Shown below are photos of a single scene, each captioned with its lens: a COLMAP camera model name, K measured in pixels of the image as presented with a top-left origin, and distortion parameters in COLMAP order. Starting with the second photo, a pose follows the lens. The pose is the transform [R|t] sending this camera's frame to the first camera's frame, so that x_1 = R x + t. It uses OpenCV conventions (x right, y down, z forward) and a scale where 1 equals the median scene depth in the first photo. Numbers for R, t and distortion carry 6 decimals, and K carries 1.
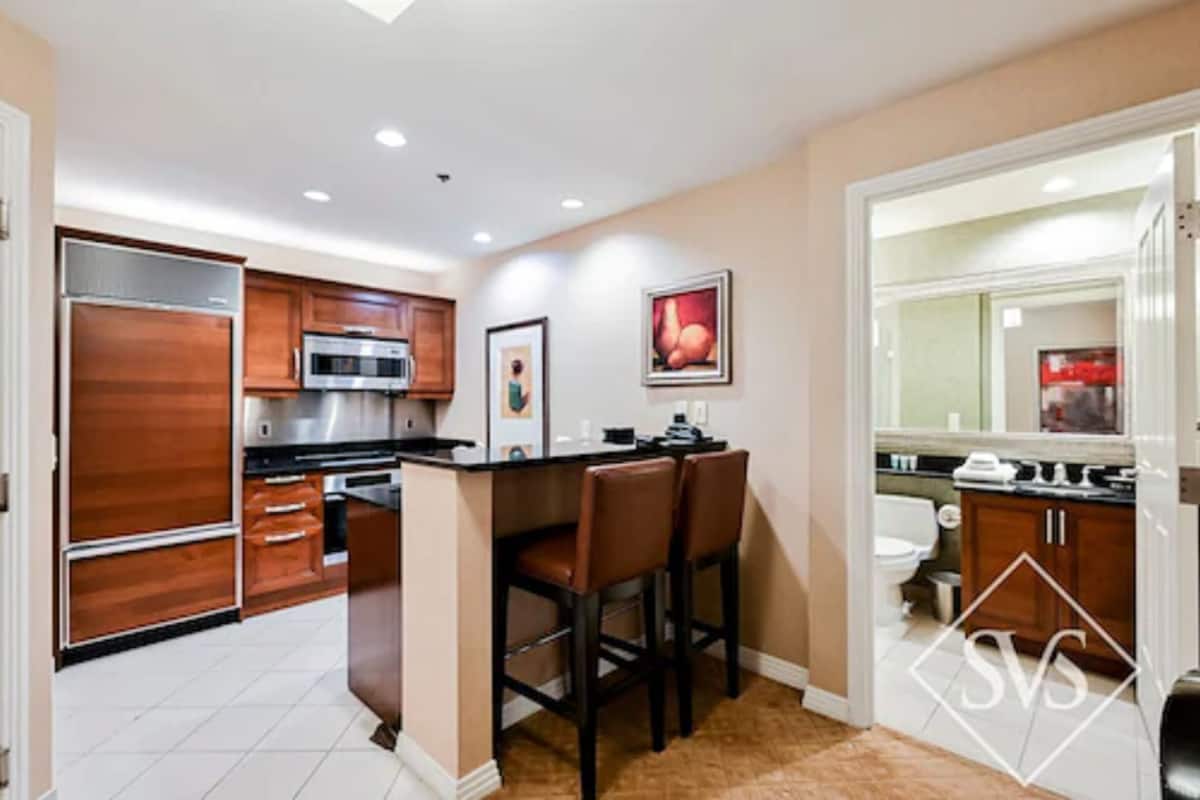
lens RADIAL K [[536.3, 0, 603.8], [0, 536.3, 400.2], [0, 0, 1]] dist [-0.001941, -0.000238]
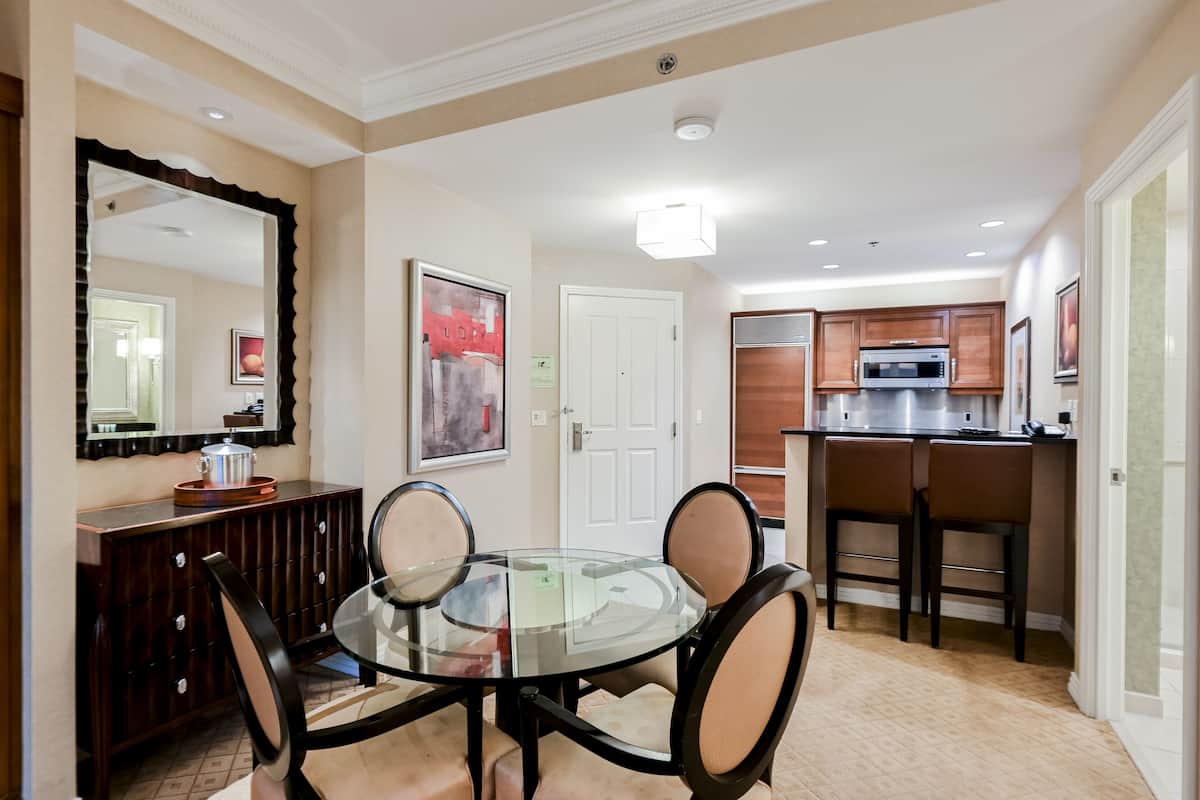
lens RADIAL K [[633.5, 0, 599.7], [0, 633.5, 399.5], [0, 0, 1]] dist [-0.000080, 0.000030]
pose [[0.297595, 0.009927, -0.954641, 0.846602], [-0.000217, 0.999947, 0.010331, -0.008477], [0.954692, -0.002867, 0.297581, -0.163730]]
